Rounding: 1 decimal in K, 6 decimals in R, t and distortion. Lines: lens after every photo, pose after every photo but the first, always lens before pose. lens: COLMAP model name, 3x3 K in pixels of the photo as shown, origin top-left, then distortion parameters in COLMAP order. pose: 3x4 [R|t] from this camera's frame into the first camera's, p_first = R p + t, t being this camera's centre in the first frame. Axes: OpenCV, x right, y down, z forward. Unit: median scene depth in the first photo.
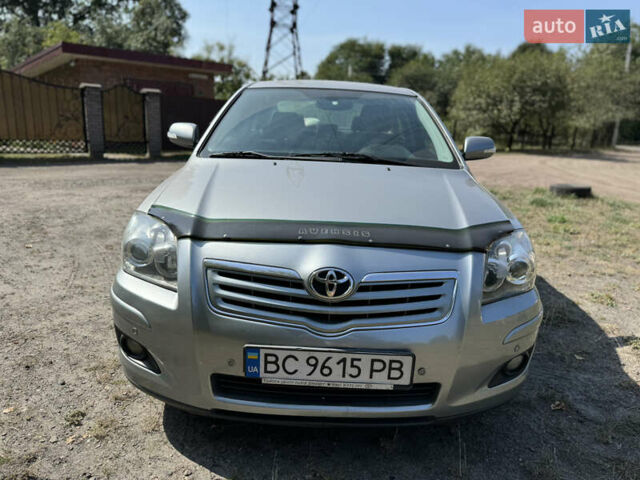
lens RADIAL K [[445.6, 0, 326.8], [0, 445.6, 239.3], [0, 0, 1]] dist [0.042072, -0.052316]
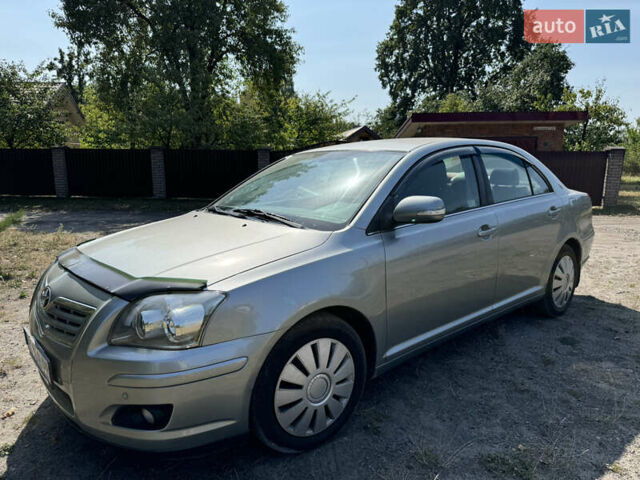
lens RADIAL K [[445.6, 0, 326.0], [0, 445.6, 242.2], [0, 0, 1]] dist [0.042072, -0.052316]
pose [[0.665041, 0.090501, -0.741303, 1.228761], [-0.169474, 0.985022, -0.031785, -0.129319], [0.727323, 0.146770, 0.670417, 0.493422]]
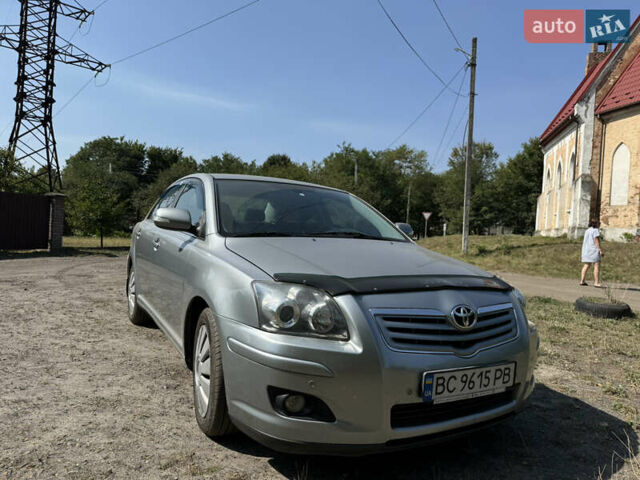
lens RADIAL K [[445.6, 0, 319.8], [0, 445.6, 237.4], [0, 0, 1]] dist [0.042072, -0.052316]
pose [[0.875489, -0.008806, 0.483158, -0.798738], [0.114594, 0.975098, -0.189874, 0.056072], [-0.469454, 0.221599, 0.854697, -0.009185]]
